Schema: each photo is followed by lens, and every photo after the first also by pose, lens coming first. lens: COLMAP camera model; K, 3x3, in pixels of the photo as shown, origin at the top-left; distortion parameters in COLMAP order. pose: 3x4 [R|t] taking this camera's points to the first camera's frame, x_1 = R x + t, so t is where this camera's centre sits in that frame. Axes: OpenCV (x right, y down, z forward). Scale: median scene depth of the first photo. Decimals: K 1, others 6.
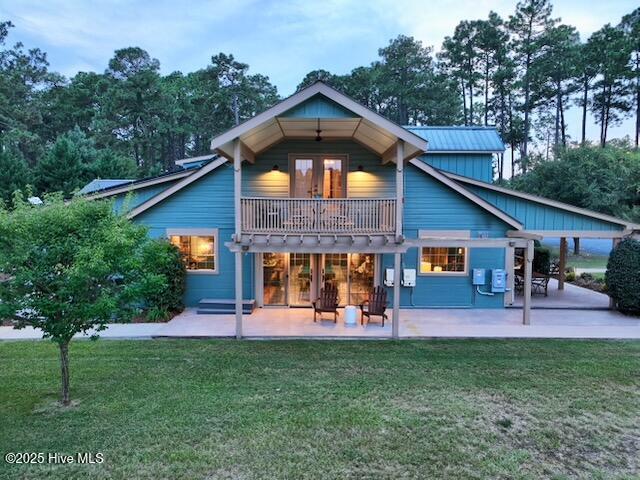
lens RADIAL K [[448.7, 0, 320.0], [0, 448.7, 240.0], [0, 0, 1]] dist [0.000809, 0.019561]
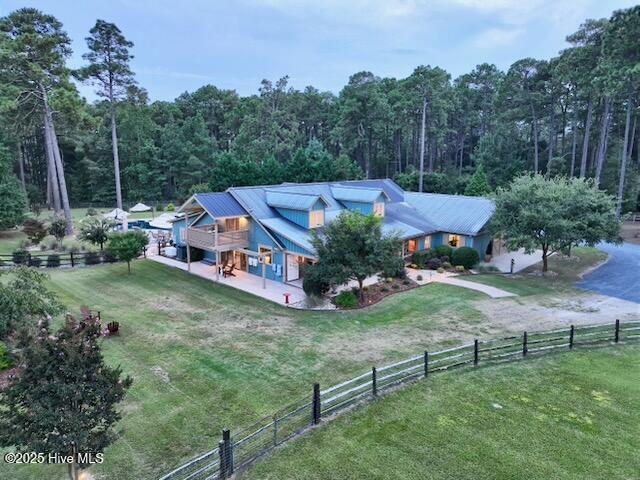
lens RADIAL K [[448.7, 0, 320.0], [0, 448.7, 240.0], [0, 0, 1]] dist [0.000809, 0.019561]
pose [[0.720536, 0.132903, -0.680563, 2.035571], [-0.057087, 0.989498, 0.132793, -0.364892], [0.691064, -0.056830, 0.720556, -0.470116]]
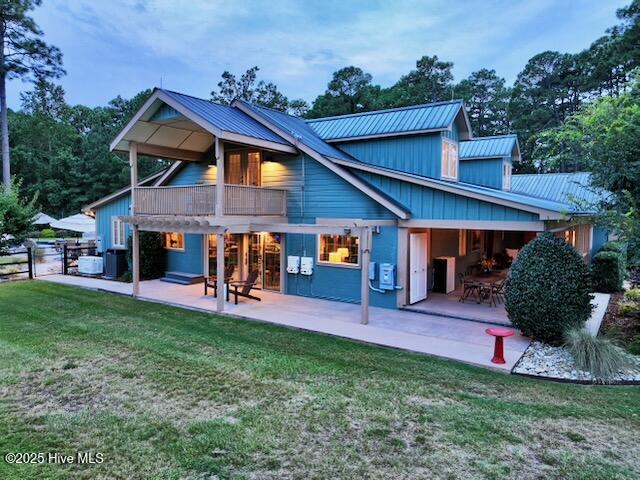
lens RADIAL K [[448.7, 0, 320.0], [0, 448.7, 240.0], [0, 0, 1]] dist [0.000809, 0.019561]
pose [[0.814504, 0.039110, -0.578839, 0.790974], [-0.046281, 0.998926, 0.002370, 0.023128], [0.578309, 0.024858, 0.815439, 0.204668]]
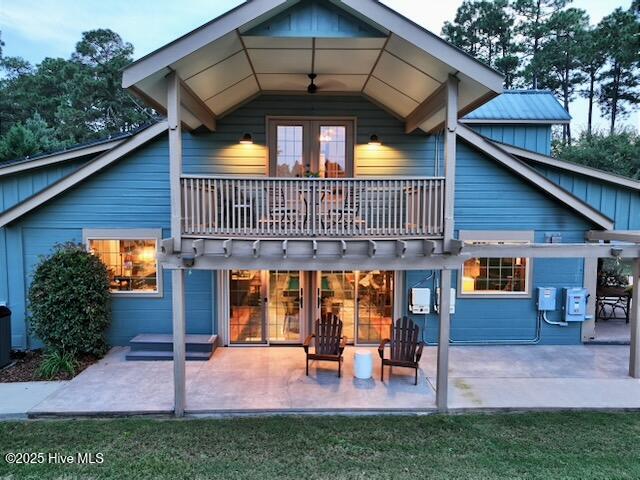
lens RADIAL K [[448.7, 0, 320.0], [0, 448.7, 240.0], [0, 0, 1]] dist [0.000809, 0.019561]
pose [[0.999695, -0.002391, 0.024589, -0.007344], [0.002391, 0.999997, 0.000035, -0.008509], [-0.024589, 0.000024, 0.999698, 0.323271]]
